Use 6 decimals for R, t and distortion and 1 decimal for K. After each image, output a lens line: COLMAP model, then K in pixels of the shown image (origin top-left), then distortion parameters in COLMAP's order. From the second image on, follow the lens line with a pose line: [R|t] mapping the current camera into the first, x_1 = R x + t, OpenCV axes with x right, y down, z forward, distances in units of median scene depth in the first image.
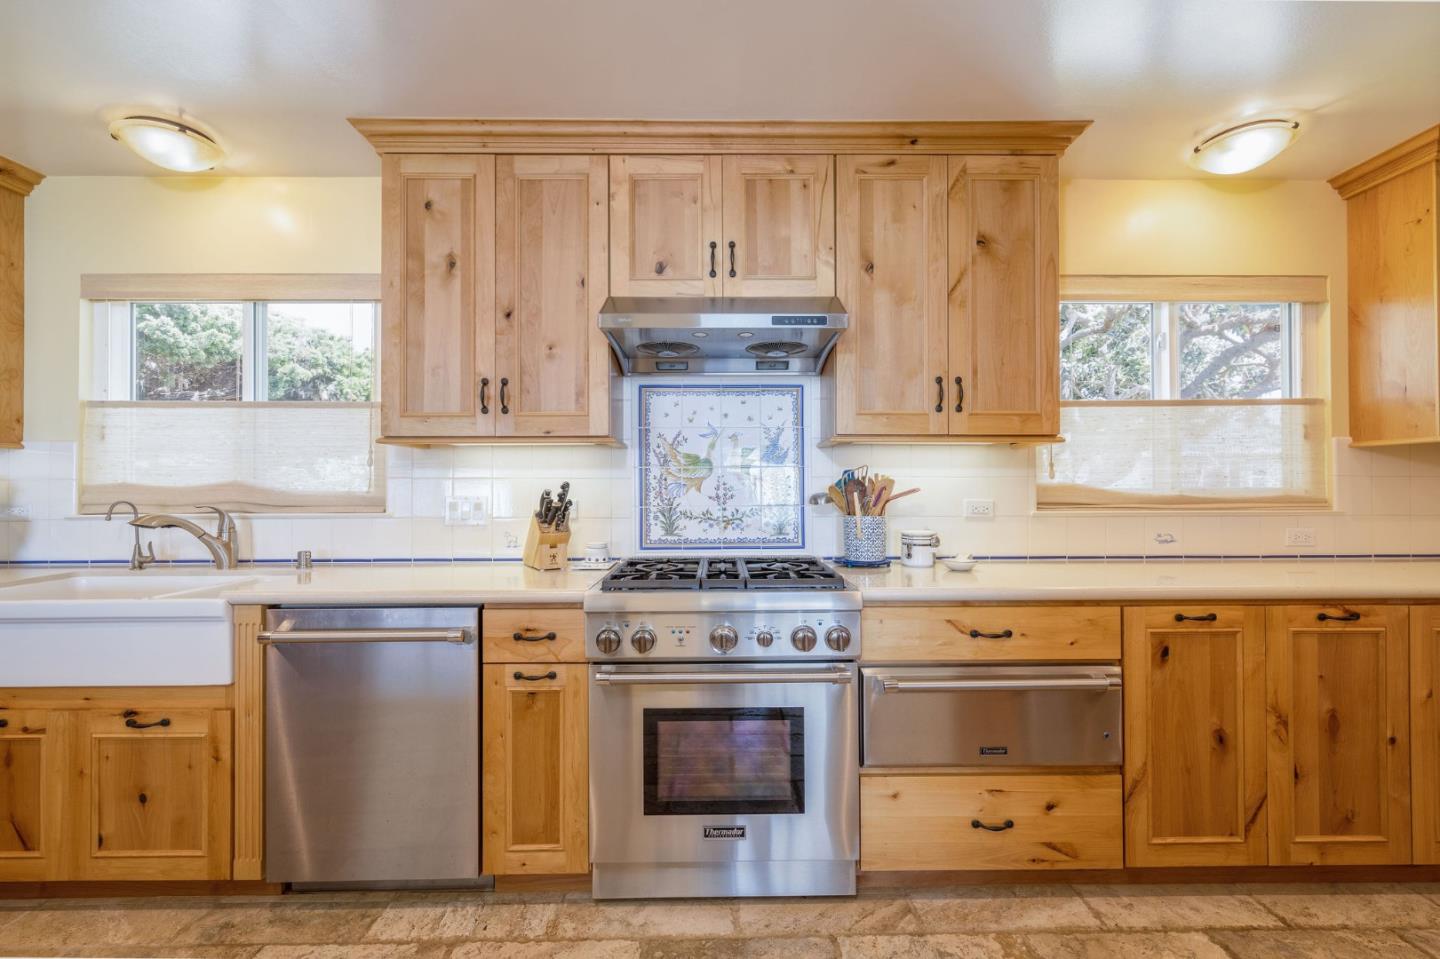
lens RADIAL K [[605.9, 0, 732.7], [0, 605.9, 483.0], [0, 0, 1]] dist [-0.000470, 0.000197]
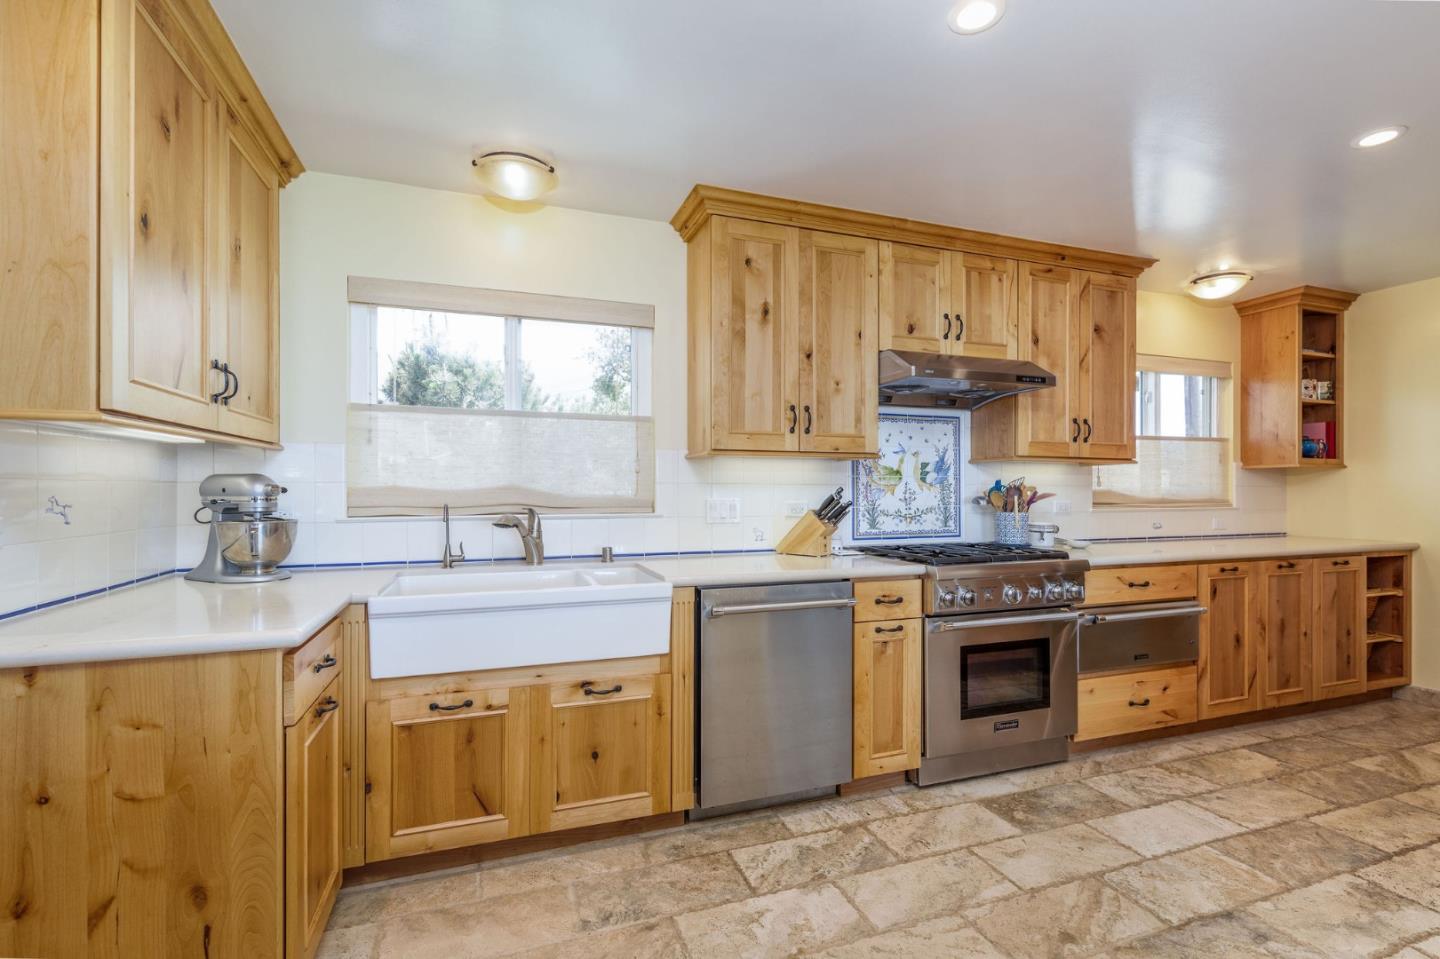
lens RADIAL K [[611.4, 0, 721.4], [0, 611.4, 491.2], [0, 0, 1]] dist [0.000673, -0.000255]
pose [[0.953333, 0.002995, 0.301907, -0.940521], [-0.005134, 0.999967, 0.006292, -0.000779], [-0.301879, -0.007549, 0.953316, -0.172920]]
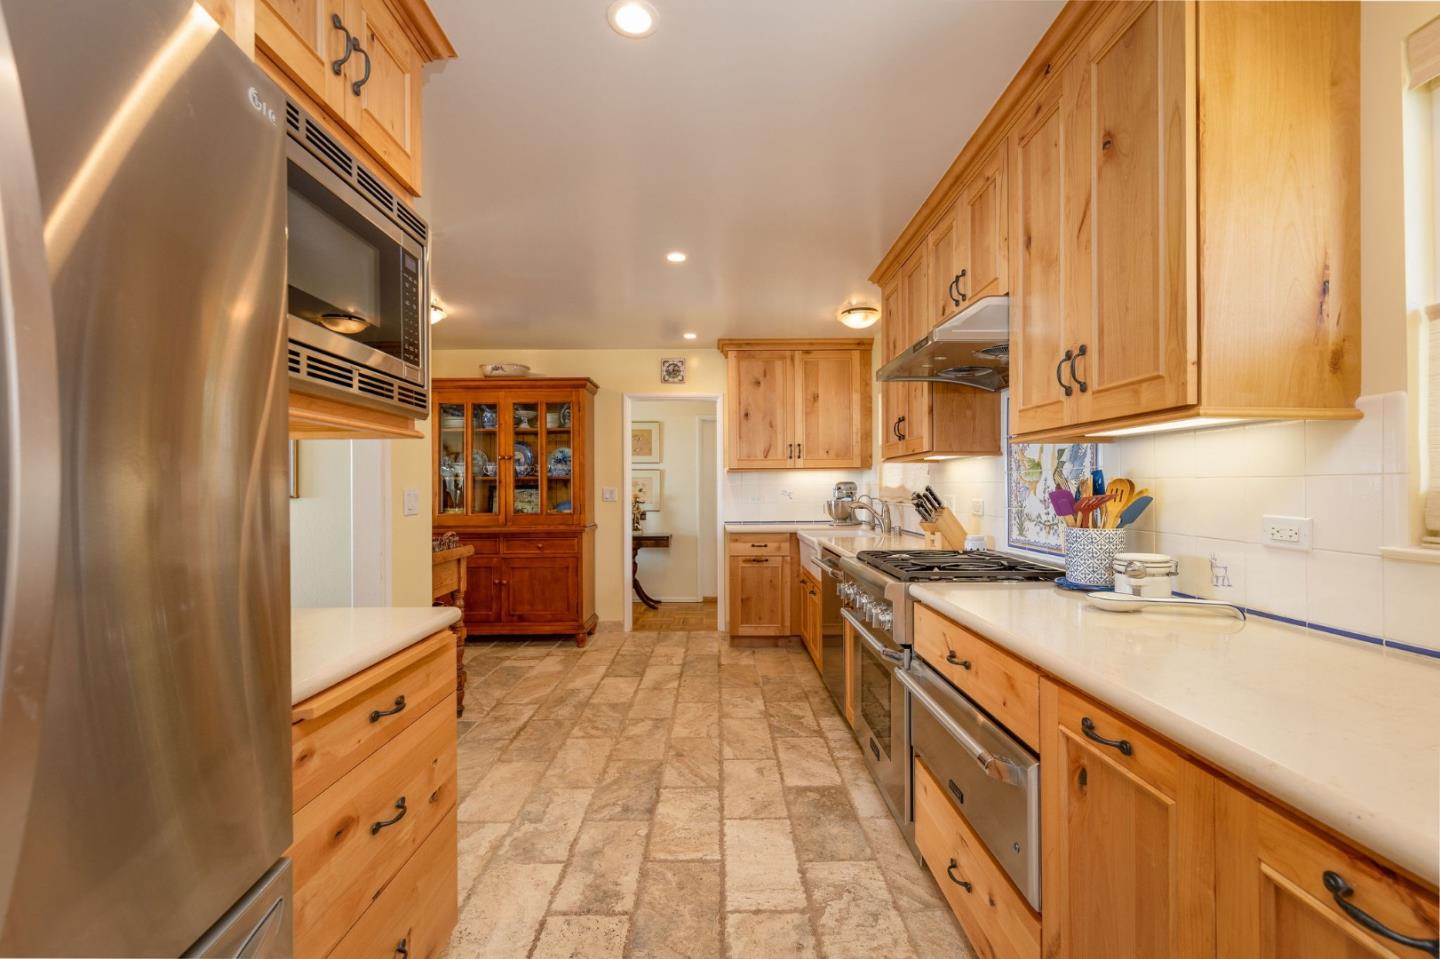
lens RADIAL K [[605.9, 0, 732.7], [0, 605.9, 483.0], [0, 0, 1]] dist [-0.000470, 0.000197]
pose [[0.023590, -0.004953, -0.999709, 1.100129], [0.008051, 0.999956, -0.004764, -0.005175], [0.999689, -0.007936, 0.023629, 0.548727]]
